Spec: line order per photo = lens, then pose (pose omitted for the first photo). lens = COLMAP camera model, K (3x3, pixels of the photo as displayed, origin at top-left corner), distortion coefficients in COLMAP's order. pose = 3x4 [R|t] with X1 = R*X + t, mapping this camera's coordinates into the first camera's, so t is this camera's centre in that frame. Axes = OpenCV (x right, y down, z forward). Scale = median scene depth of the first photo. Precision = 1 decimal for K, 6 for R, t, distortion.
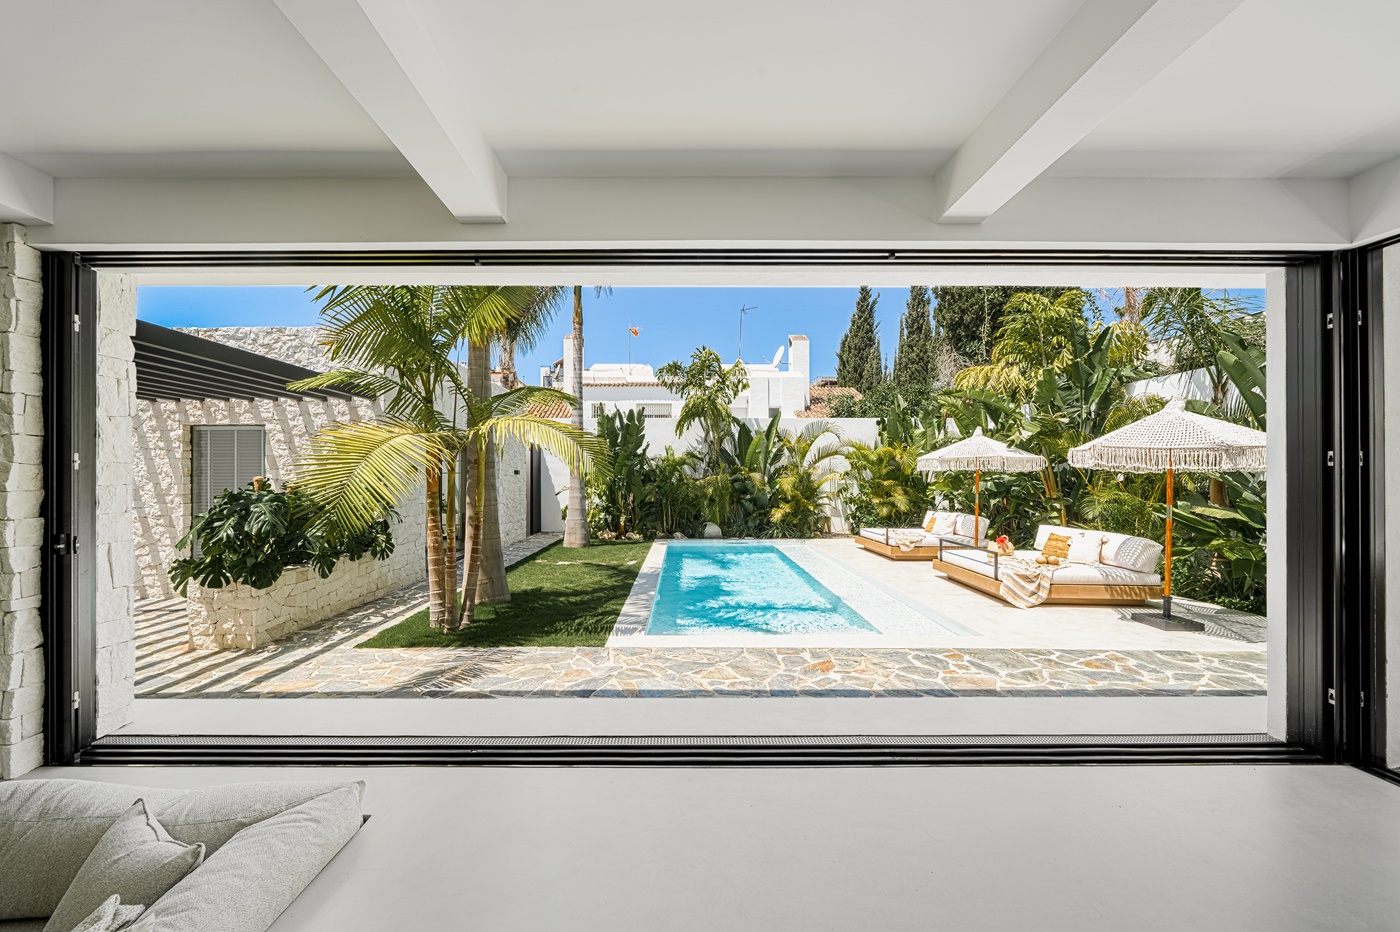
lens RADIAL K [[503.0, 0, 677.0], [0, 503.0, 477.2], [0, 0, 1]] dist [0.000116, 0.000006]
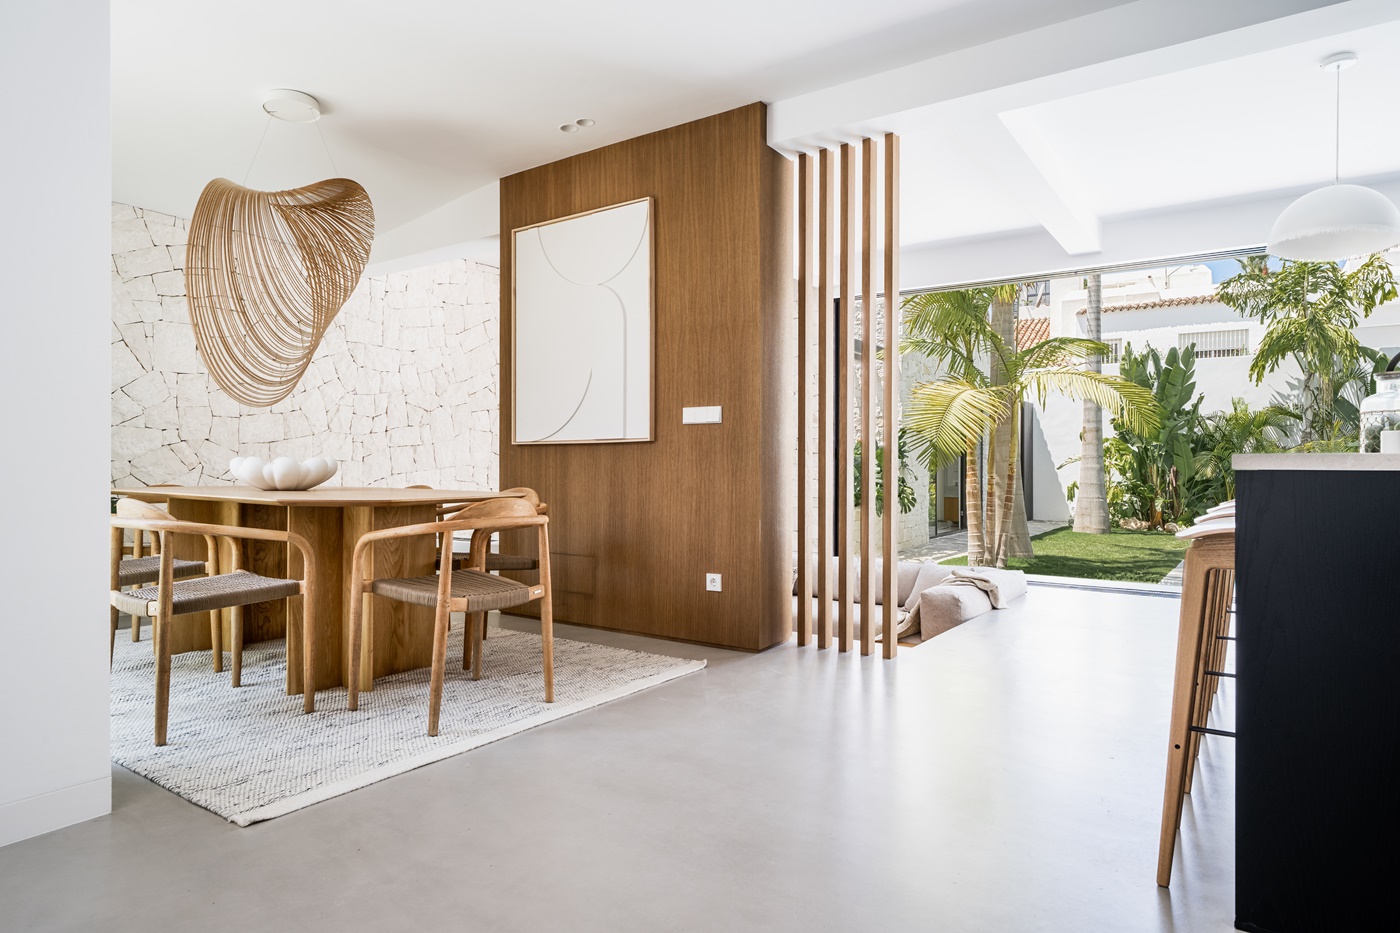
lens RADIAL K [[811.9, 0, 700.0], [0, 811.9, 466.5], [0, 0, 1]] dist [-0.001184, 0.000242]
pose [[0.820280, 0.007000, -0.571920, 0.015184], [-0.005425, 0.999975, 0.004458, 0.029693], [0.571937, -0.000554, 0.820297, -0.306495]]
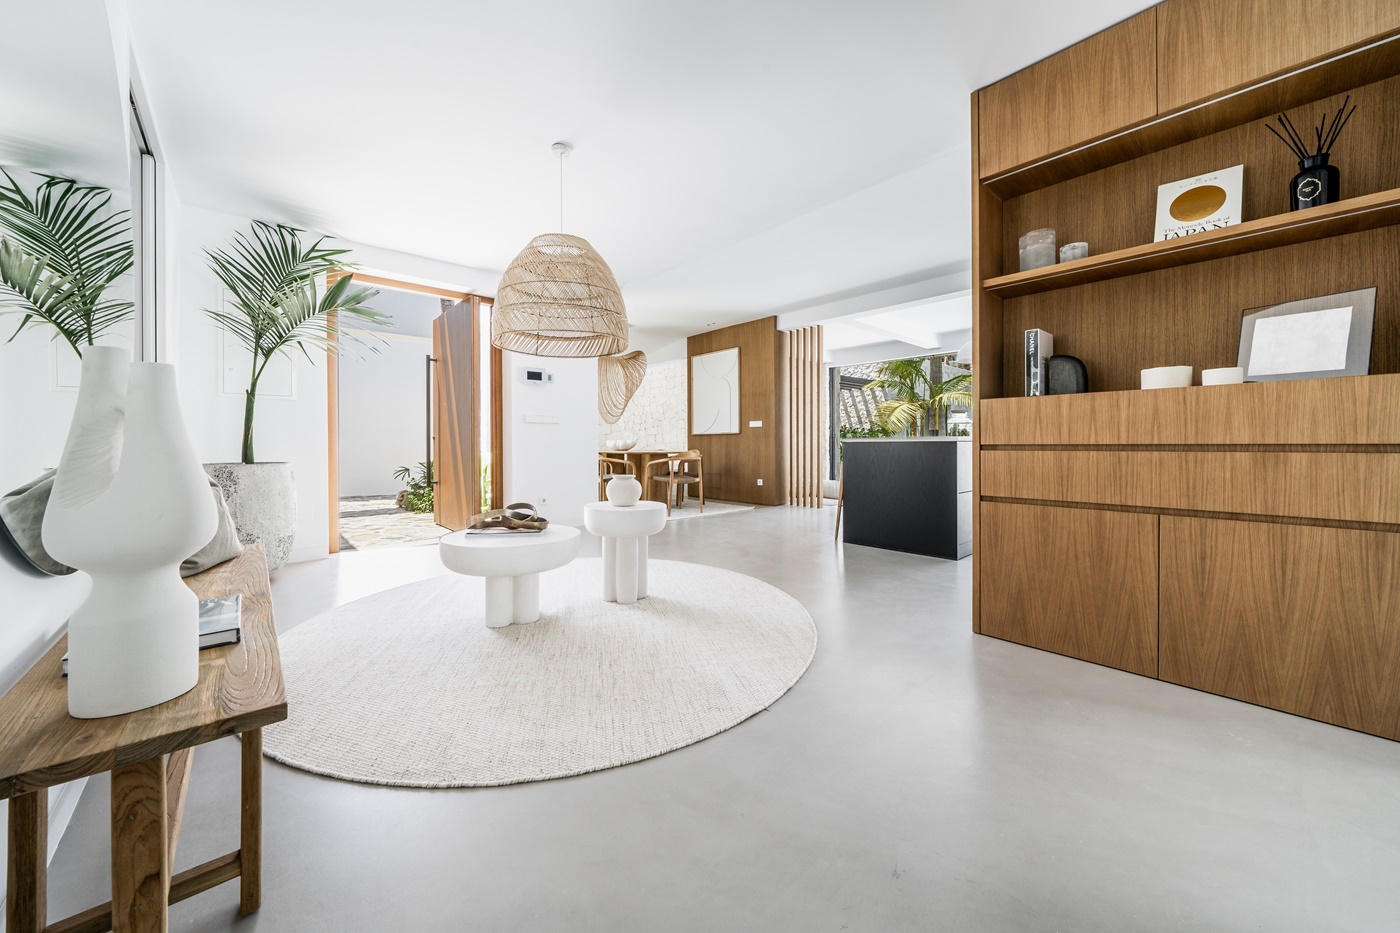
lens RADIAL K [[494.5, 0, 704.0], [0, 494.5, 441.5], [0, 0, 1]] dist [0.000007, -0.000001]
pose [[0.680369, 0.000491, -0.732870, 0.188440], [0.003527, 0.999986, 0.003945, 0.028257], [0.732861, -0.005268, 0.680358, -0.454758]]
